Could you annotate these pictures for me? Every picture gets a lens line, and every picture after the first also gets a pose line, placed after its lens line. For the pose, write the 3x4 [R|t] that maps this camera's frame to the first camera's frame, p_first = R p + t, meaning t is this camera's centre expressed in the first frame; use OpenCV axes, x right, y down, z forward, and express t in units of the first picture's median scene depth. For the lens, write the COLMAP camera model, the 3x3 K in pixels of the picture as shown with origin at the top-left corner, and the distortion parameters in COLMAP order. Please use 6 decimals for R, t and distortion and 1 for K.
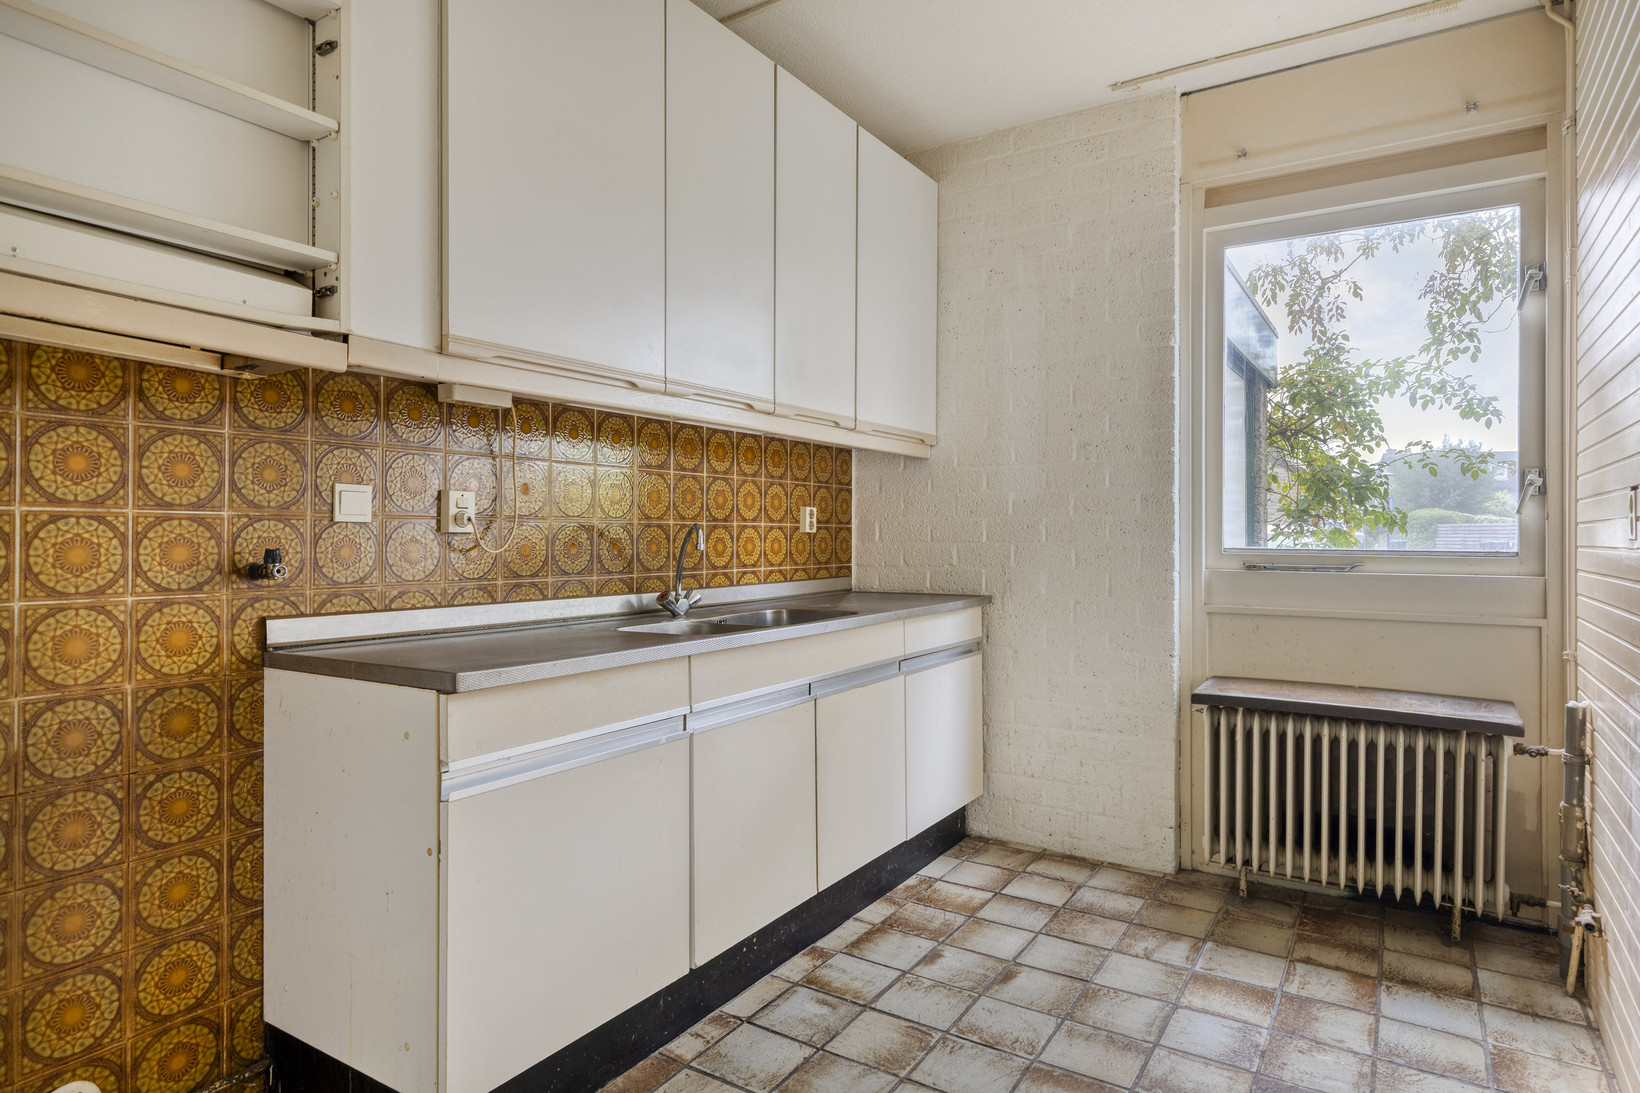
lens RADIAL K [[940.1, 0, 816.1], [0, 940.1, 537.1], [0, 0, 1]] dist [0.008444, -0.001223]
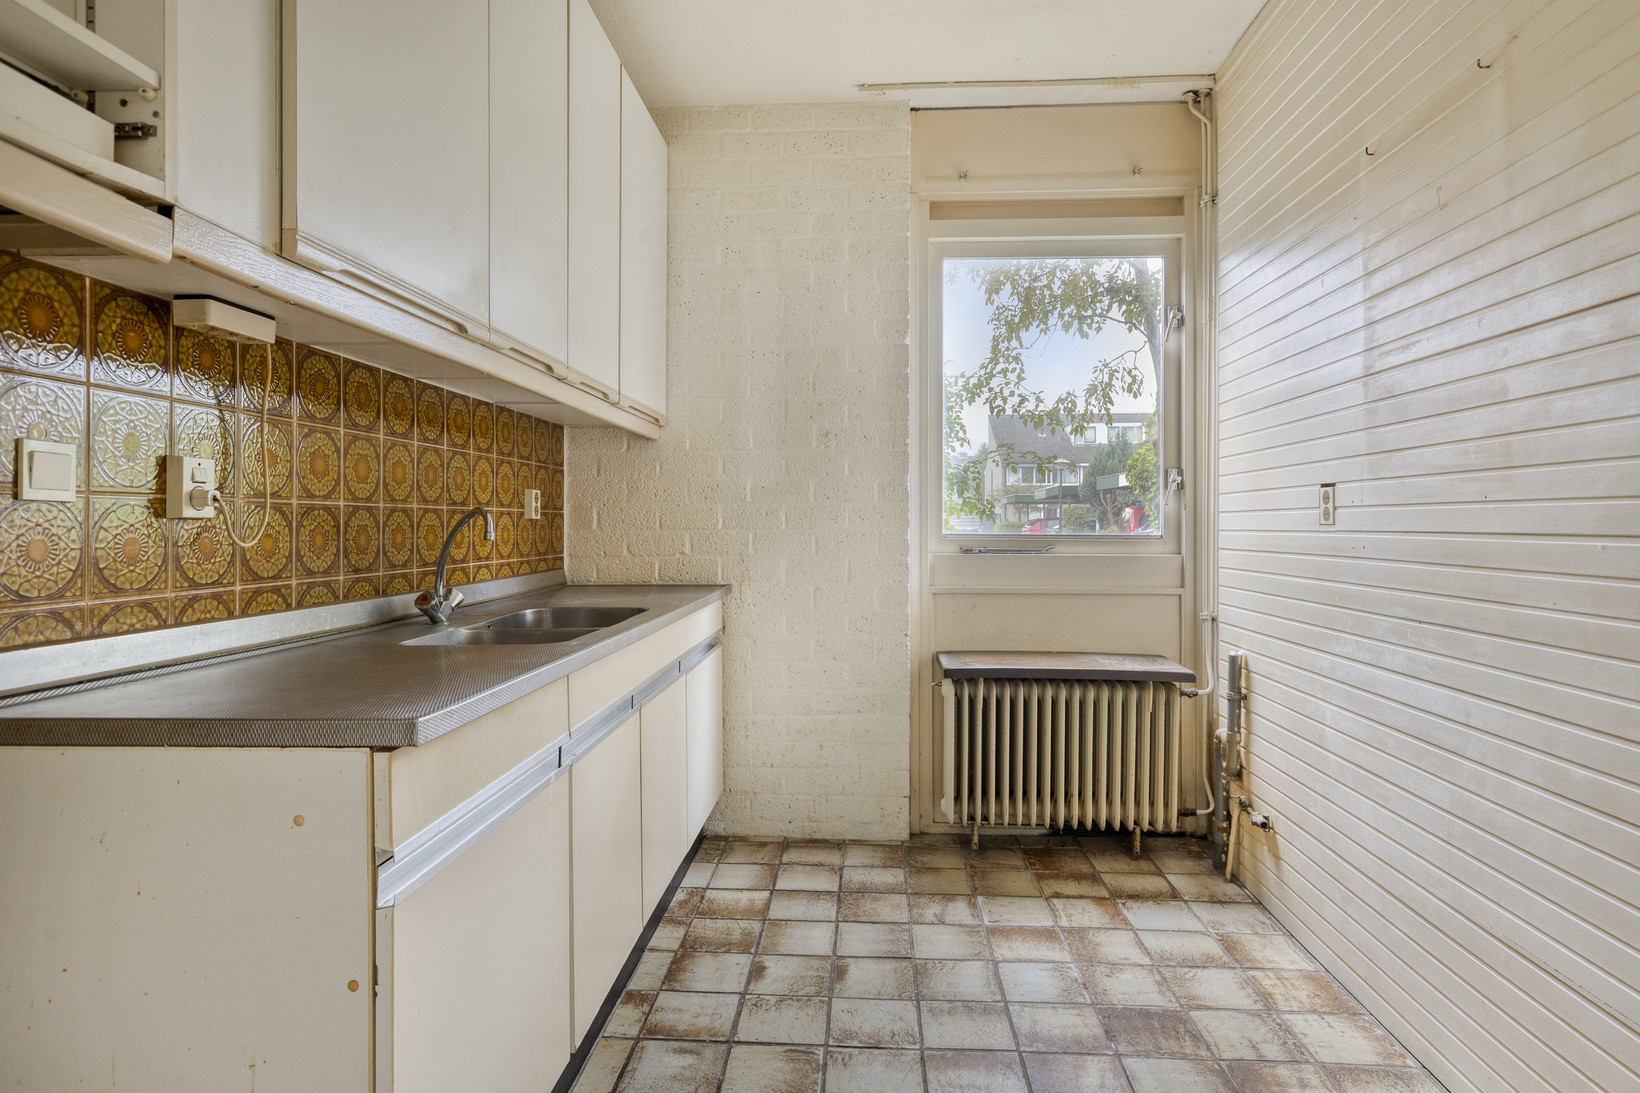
lens RADIAL K [[942.4, 0, 823.9], [0, 942.4, 525.8], [0, 0, 1]] dist [0.006609, -0.000708]
pose [[0.868194, -0.002578, 0.496218, -0.274820], [0.002164, 0.999997, 0.001410, 0.000778], [-0.496220, -0.000151, 0.868197, 0.144850]]
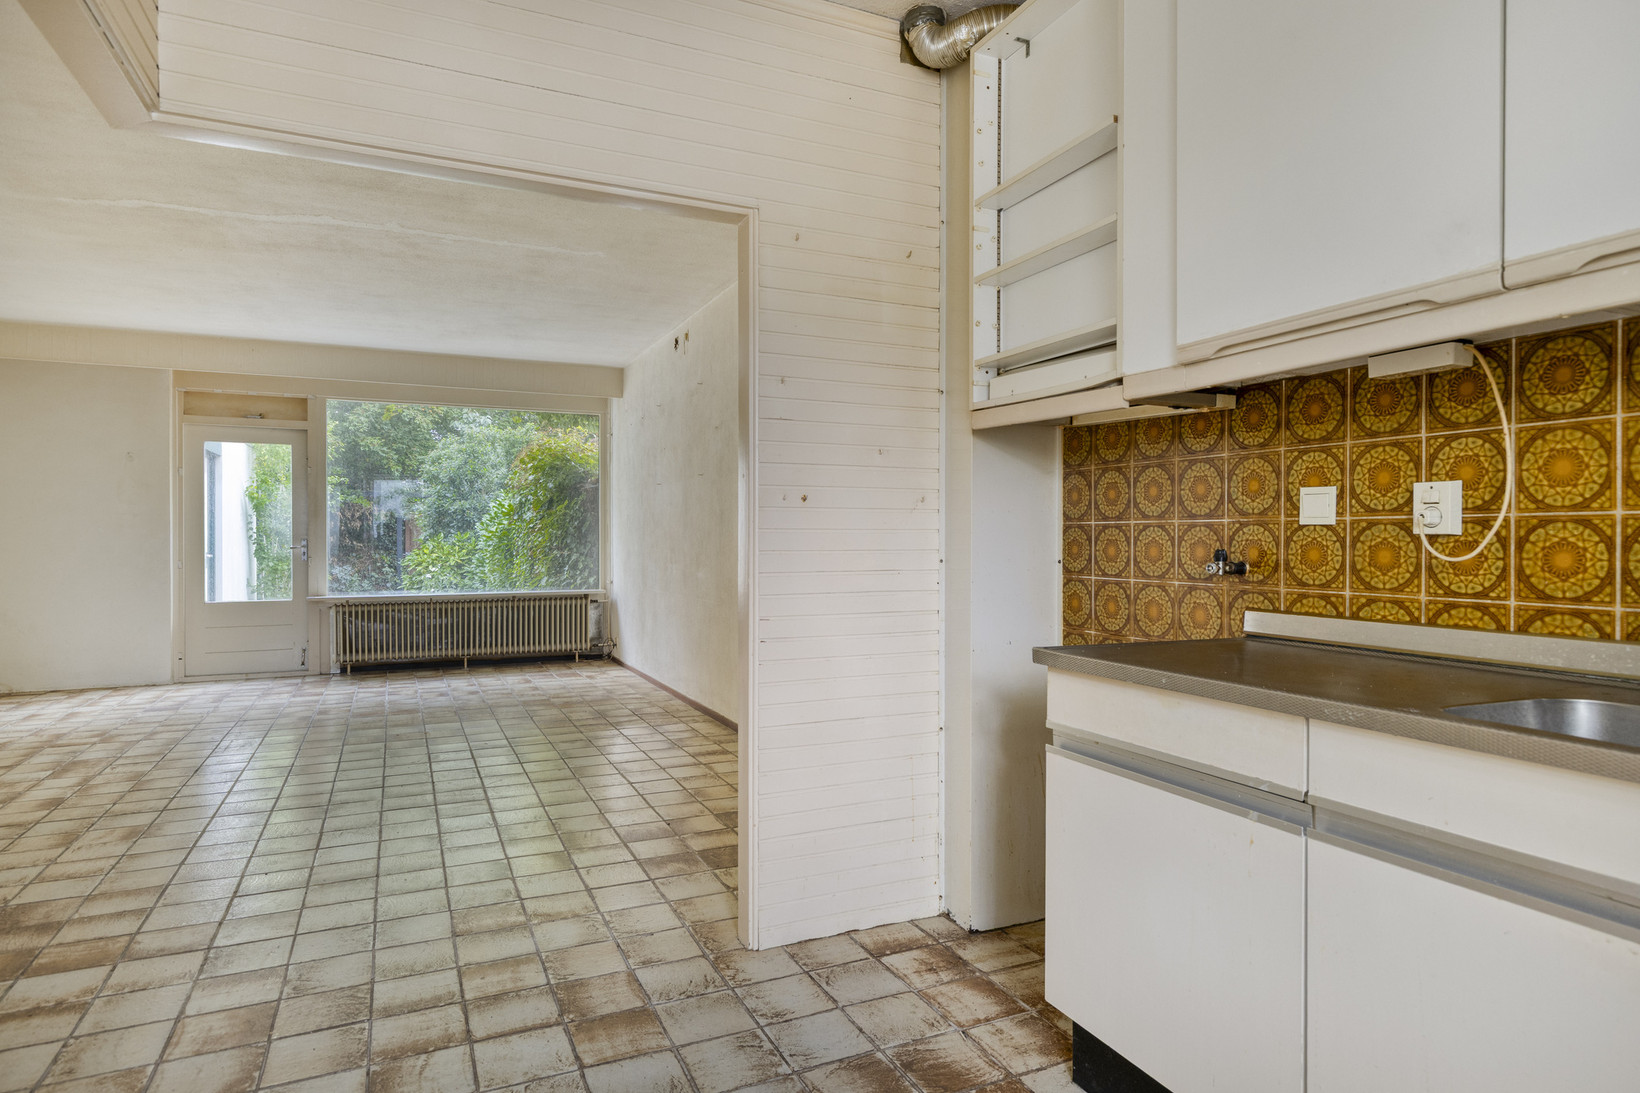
lens RADIAL K [[920.3, 0, 820.0], [0, 920.3, 546.5], [0, 0, 1]] dist [0.011830, -0.000361]
pose [[-0.539596, 0.003453, -0.841917, 0.477724], [-0.004047, 0.999969, 0.006696, 0.002203], [0.841914, 0.007020, -0.539566, 0.840421]]
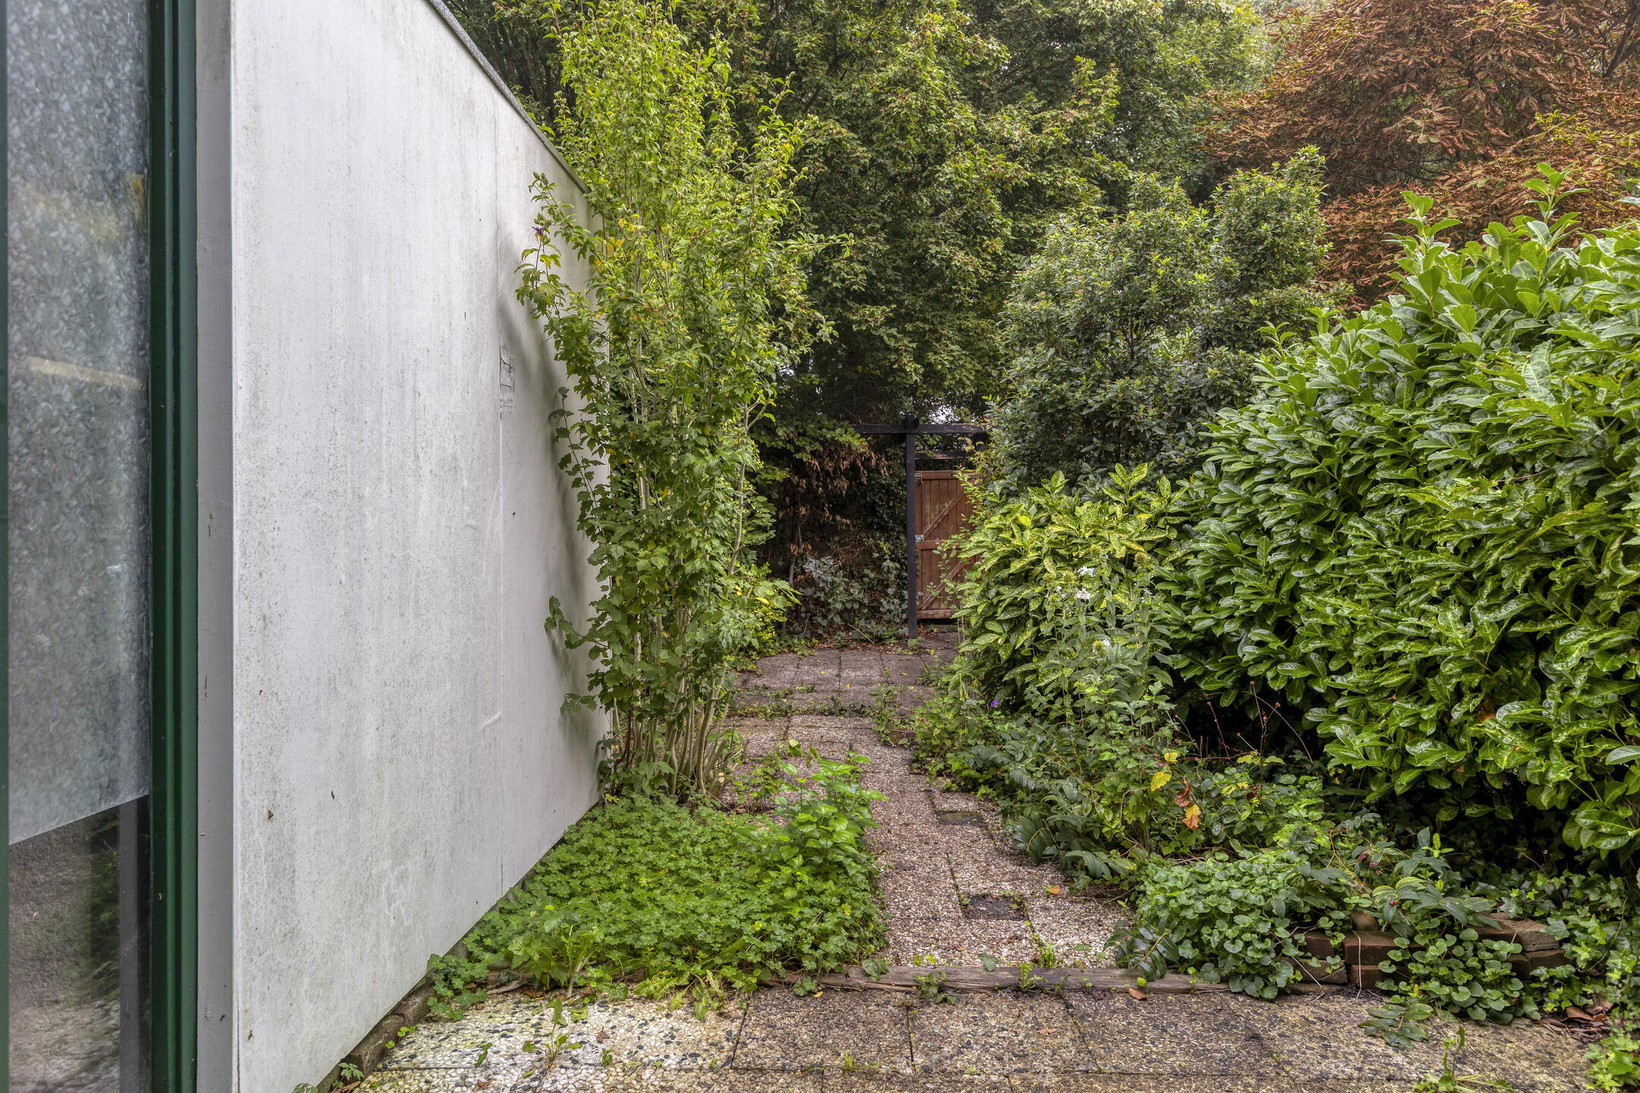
lens RADIAL K [[923.9, 0, 824.9], [0, 923.9, 526.3], [0, 0, 1]] dist [0.007768, 0.000218]
pose [[-0.859823, -0.000979, -0.510591, -1.409611], [0.002584, 0.999977, -0.006268, 0.099493], [0.510585, -0.006709, -0.859801, -2.487712]]
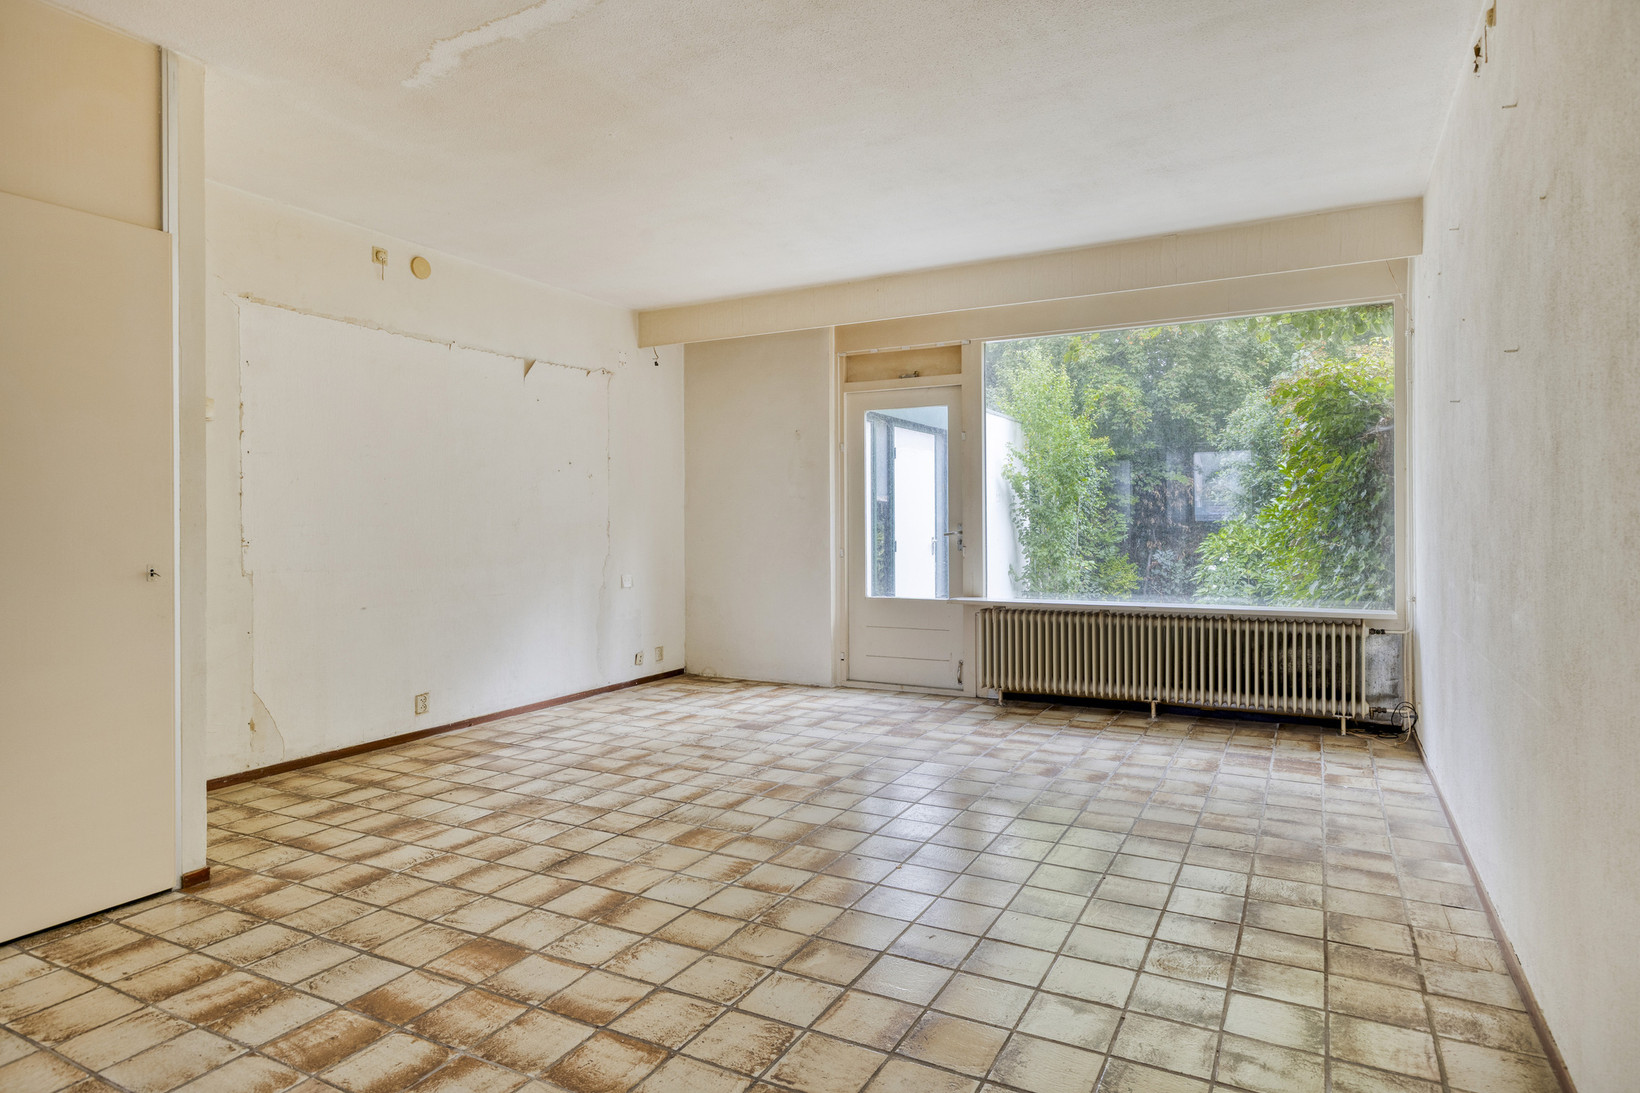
lens RADIAL K [[923.9, 0, 824.9], [0, 923.9, 526.3], [0, 0, 1]] dist [0.007768, 0.000218]
pose [[-0.996398, 0.004076, -0.084704, -0.595753], [0.003503, 0.999970, 0.006911, -0.005209], [0.084729, 0.006589, -0.996382, 0.145947]]
